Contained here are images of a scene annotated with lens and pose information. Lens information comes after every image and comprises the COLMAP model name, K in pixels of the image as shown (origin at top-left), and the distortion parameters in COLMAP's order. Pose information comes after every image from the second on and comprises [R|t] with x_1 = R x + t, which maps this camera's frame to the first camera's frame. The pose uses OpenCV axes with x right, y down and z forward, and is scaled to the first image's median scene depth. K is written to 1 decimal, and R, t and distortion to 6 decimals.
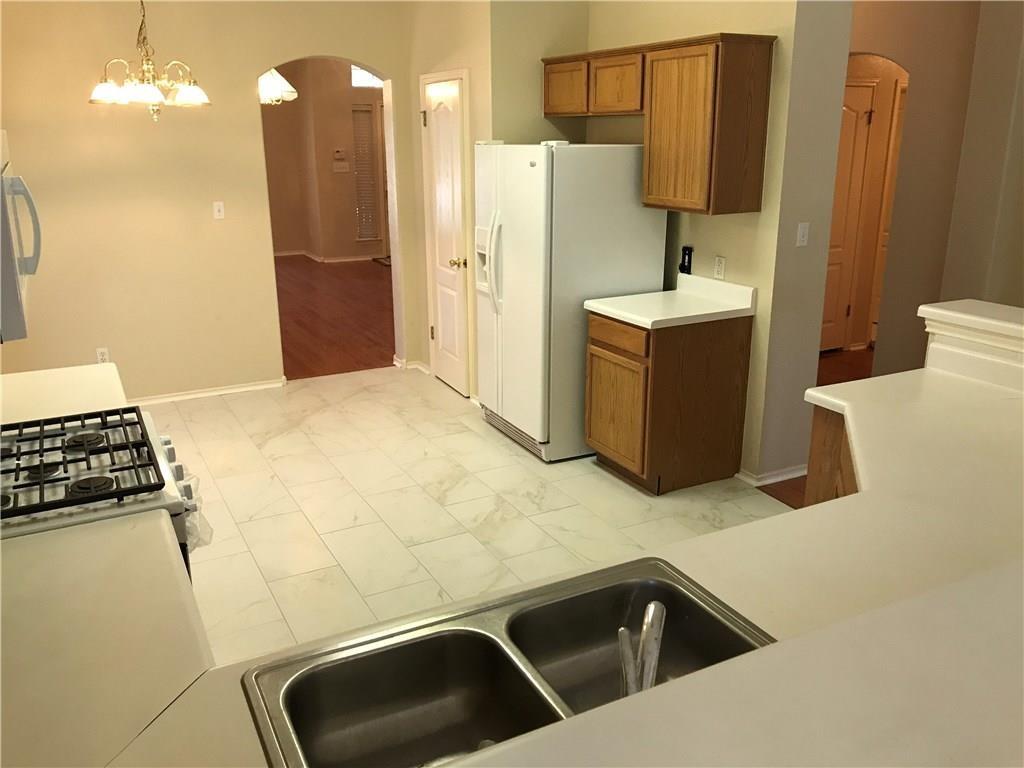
lens RADIAL K [[833.9, 0, 512.0], [0, 833.9, 384.0], [0, 0, 1]] dist [0.104025, -0.161397]
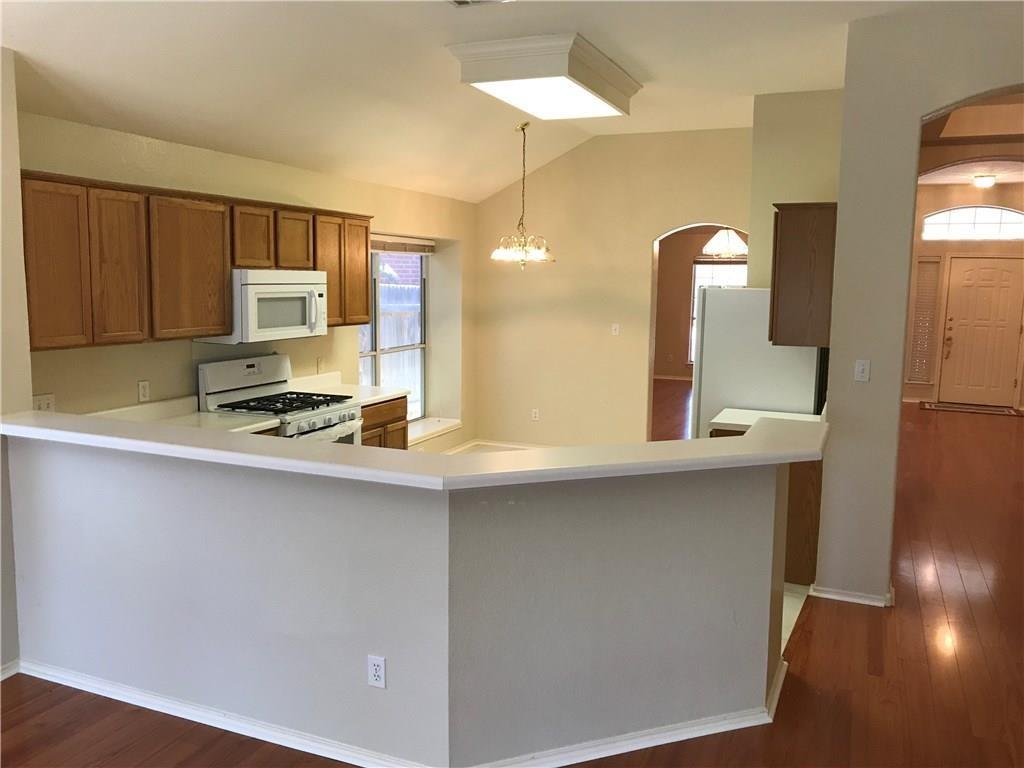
lens RADIAL K [[836.4, 0, 510.4], [0, 836.4, 376.2], [0, 0, 1]] dist [0.023536, -0.007849]
pose [[0.632933, 0.101103, -0.767577, 0.845028], [-0.236228, 0.969378, -0.067107, 0.012607], [0.737287, 0.223797, 0.637434, -0.032713]]
